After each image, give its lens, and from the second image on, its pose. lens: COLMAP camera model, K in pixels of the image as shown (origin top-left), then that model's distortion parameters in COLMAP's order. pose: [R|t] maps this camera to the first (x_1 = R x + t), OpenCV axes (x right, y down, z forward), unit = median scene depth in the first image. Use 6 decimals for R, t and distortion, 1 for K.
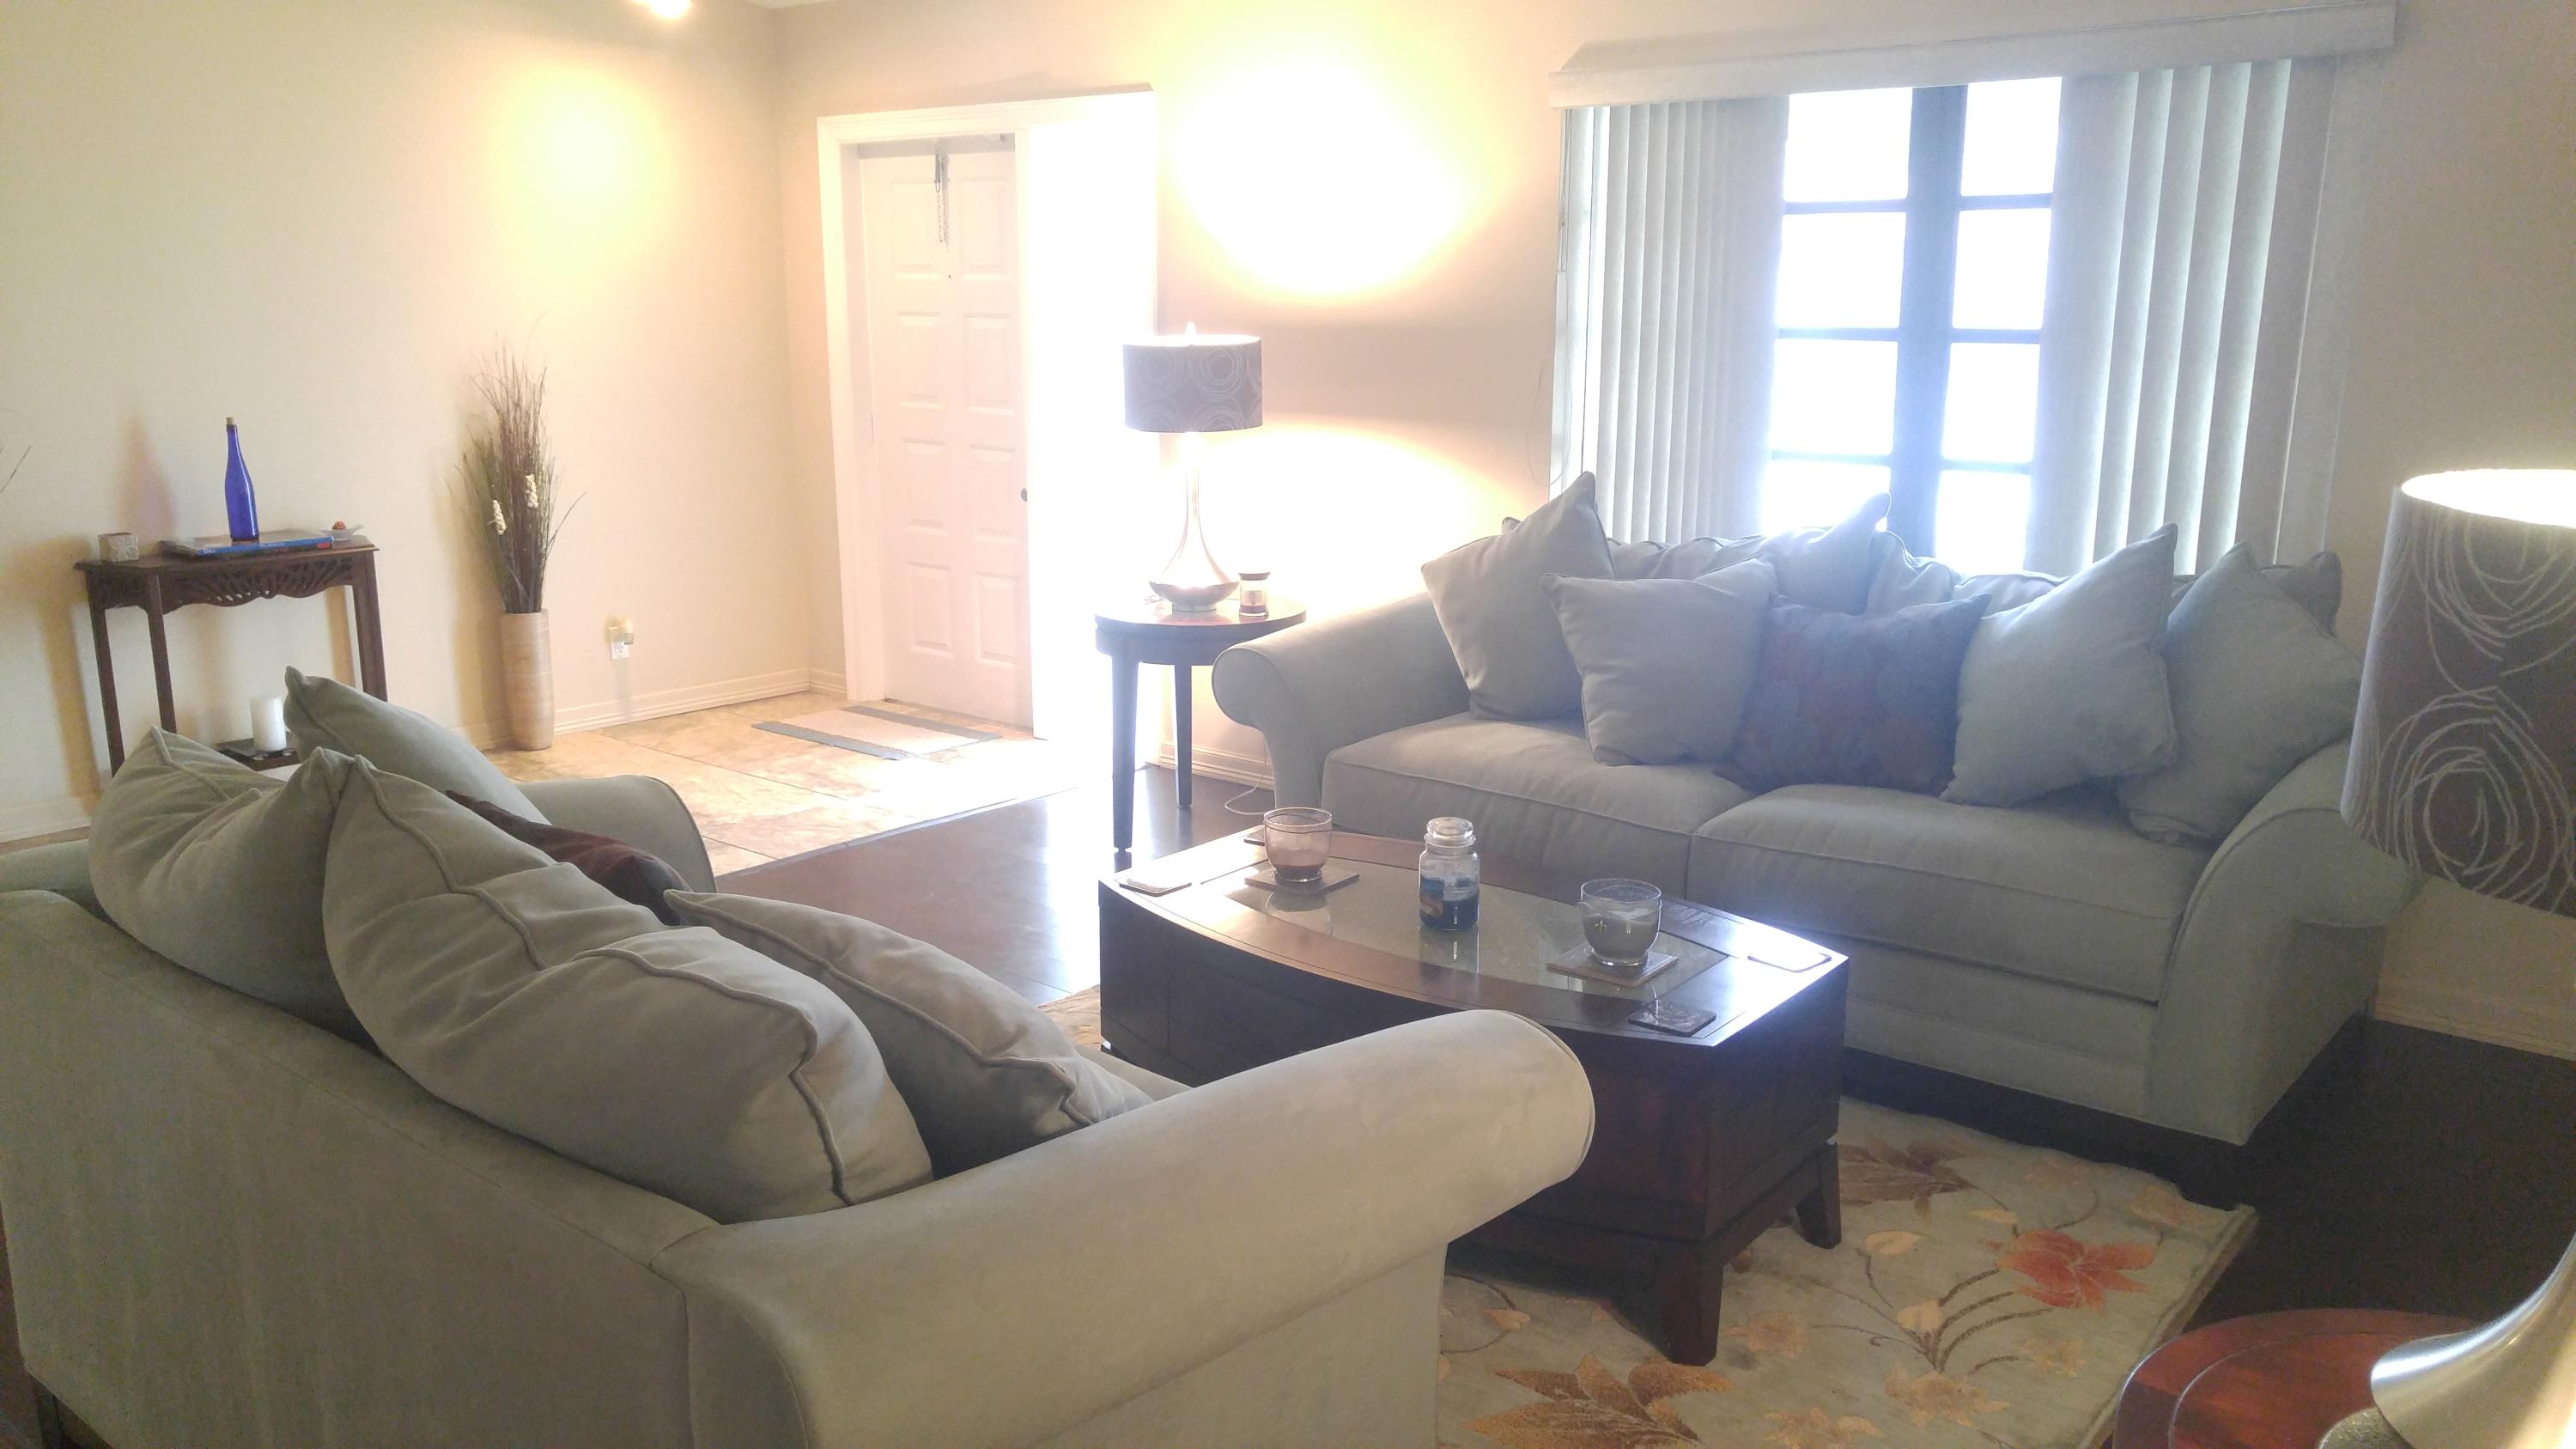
lens RADIAL K [[1970.0, 0, 1288.0], [0, 1970.0, 724.5], [0, 0, 1]] dist [-0.001514, 0.112565]
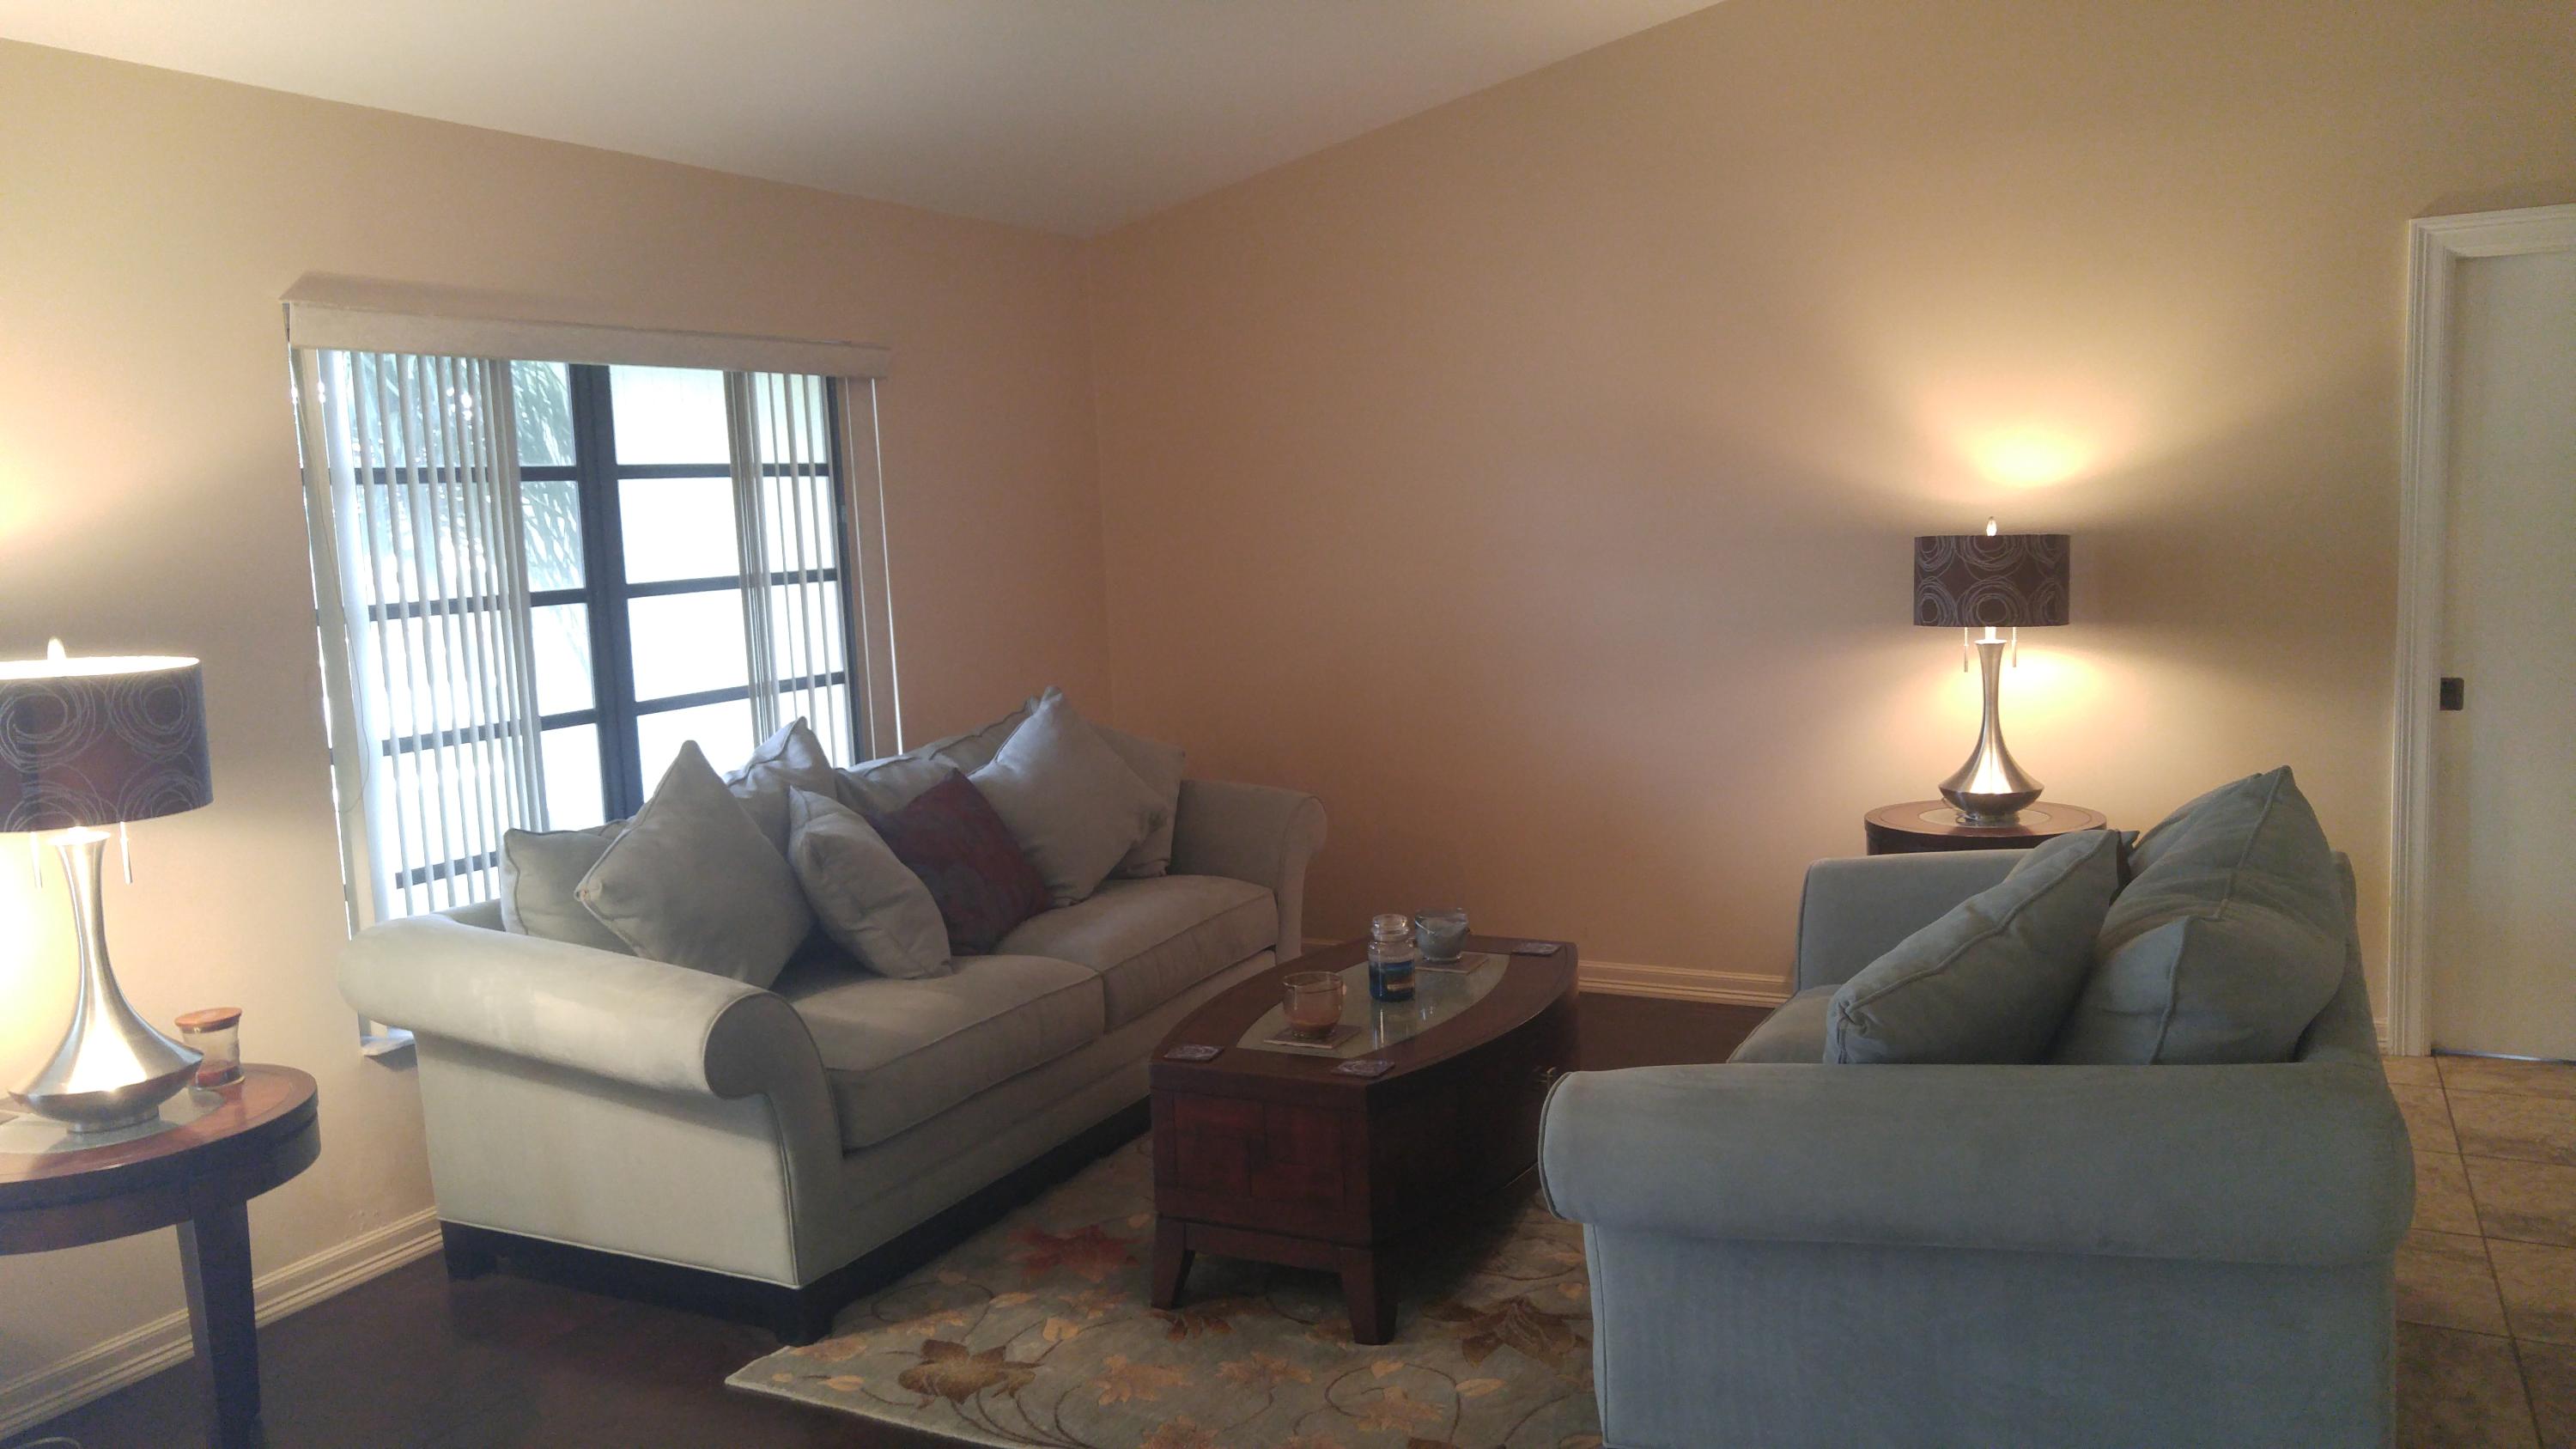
lens RADIAL K [[1970.0, 0, 1288.0], [0, 1970.0, 724.5], [0, 0, 1]] dist [-0.001514, 0.112565]
pose [[-0.228314, -0.114897, 0.966784, -0.880148], [0.242085, 0.955124, 0.170682, -0.237831], [-0.943010, 0.273013, -0.190254, 0.944989]]
